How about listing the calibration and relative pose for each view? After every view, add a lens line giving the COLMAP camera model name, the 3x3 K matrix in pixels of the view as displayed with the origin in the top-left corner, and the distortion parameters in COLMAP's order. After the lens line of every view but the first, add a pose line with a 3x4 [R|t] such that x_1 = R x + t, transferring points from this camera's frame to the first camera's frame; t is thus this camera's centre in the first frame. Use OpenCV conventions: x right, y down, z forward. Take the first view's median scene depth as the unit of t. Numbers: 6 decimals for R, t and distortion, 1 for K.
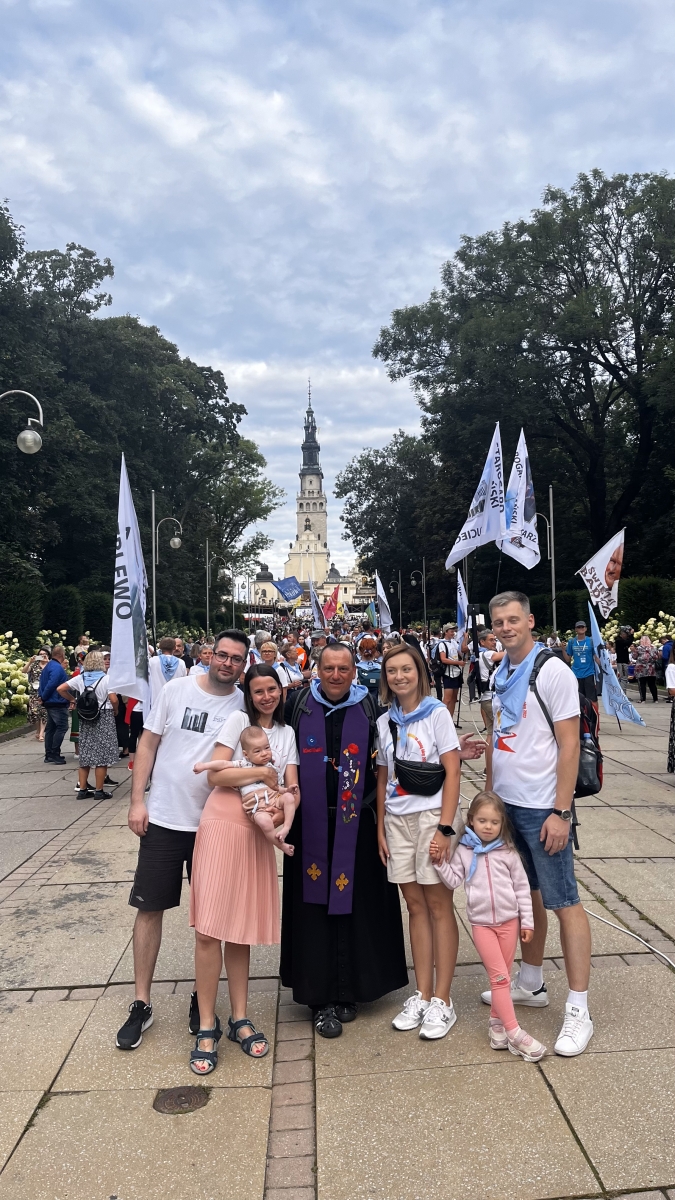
lens RADIAL K [[882.1, 0, 327.0], [0, 882.1, 593.2], [0, 0, 1]] dist [0.019131, -0.065409]
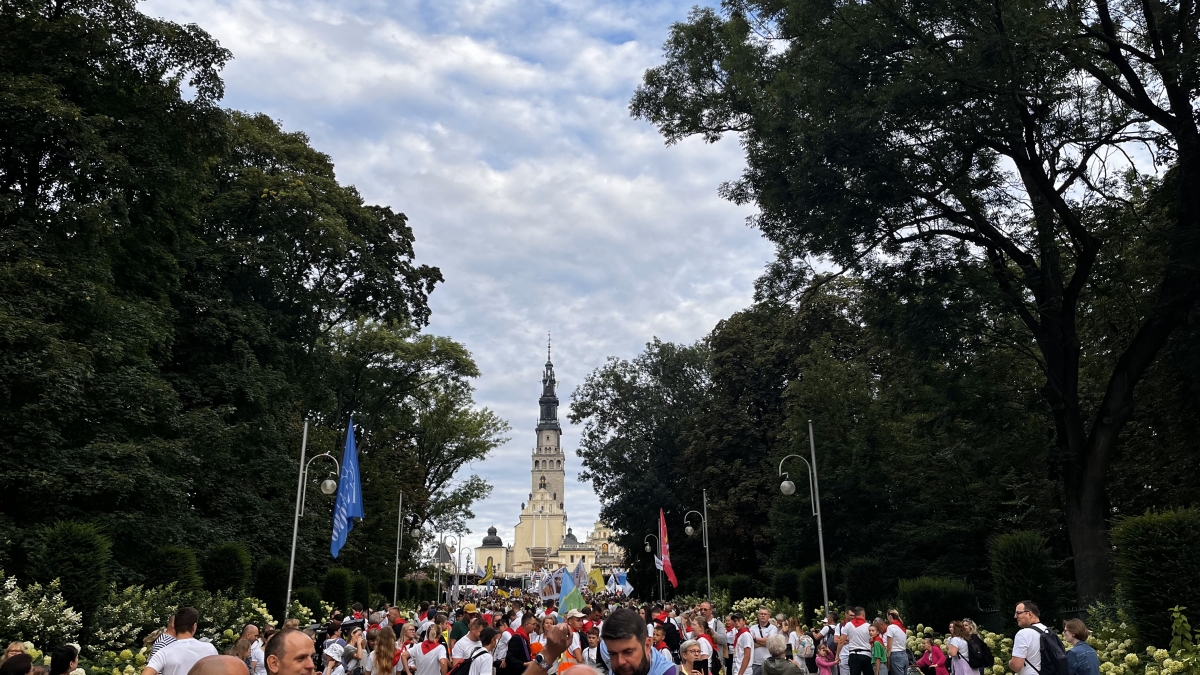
lens RADIAL K [[882.1, 0, 603.7], [0, 882.1, 326.7], [0, 0, 1]] dist [0.019131, -0.065409]
pose [[0.999047, 0.020419, 0.038577, 0.011537], [-0.009662, 0.965361, -0.260740, 0.014129], [-0.042565, 0.260119, 0.964638, 0.400357]]
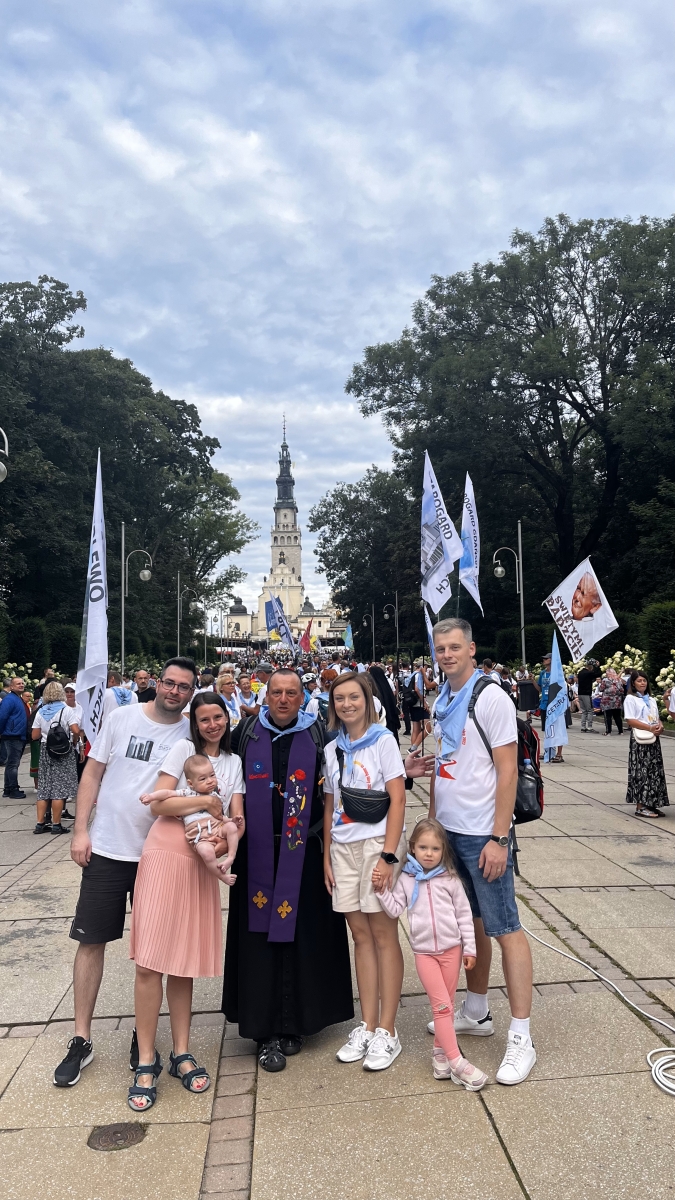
lens RADIAL K [[882.1, 0, 343.5], [0, 882.1, 598.6], [0, 0, 1]] dist [0.019131, -0.065409]
pose [[0.998864, 0.003758, 0.047496, 0.002161], [-0.002227, 0.999477, -0.032264, 0.000448], [-0.047593, 0.032121, 0.998350, -0.000381]]
